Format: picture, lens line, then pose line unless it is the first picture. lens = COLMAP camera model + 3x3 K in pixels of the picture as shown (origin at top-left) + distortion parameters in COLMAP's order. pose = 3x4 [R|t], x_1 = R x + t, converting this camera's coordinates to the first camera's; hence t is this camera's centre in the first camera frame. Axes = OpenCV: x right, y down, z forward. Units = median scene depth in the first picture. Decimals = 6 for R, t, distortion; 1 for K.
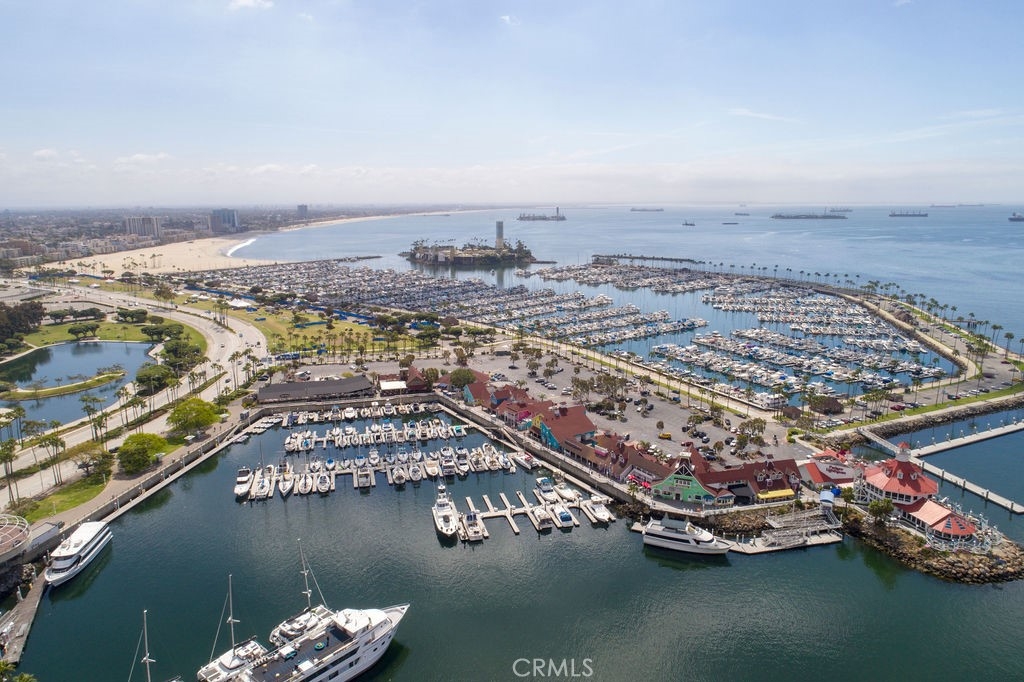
lens RADIAL K [[707.2, 0, 509.0], [0, 707.2, 343.5], [0, 0, 1]] dist [-0.004894, 0.012804]
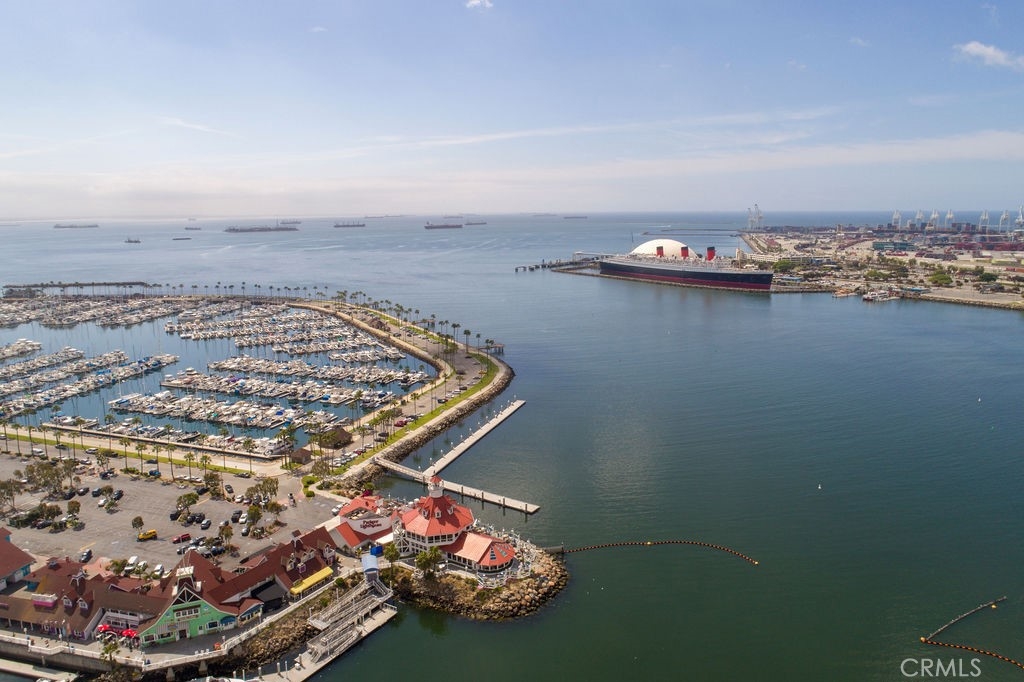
lens RADIAL K [[707.2, 0, 510.6], [0, 707.2, 339.5], [0, 0, 1]] dist [-0.004894, 0.012804]
pose [[0.742416, -0.127525, 0.657690, 0.034441], [0.143038, 0.989252, 0.030350, -0.028148], [-0.654491, 0.071542, 0.752677, 0.146561]]
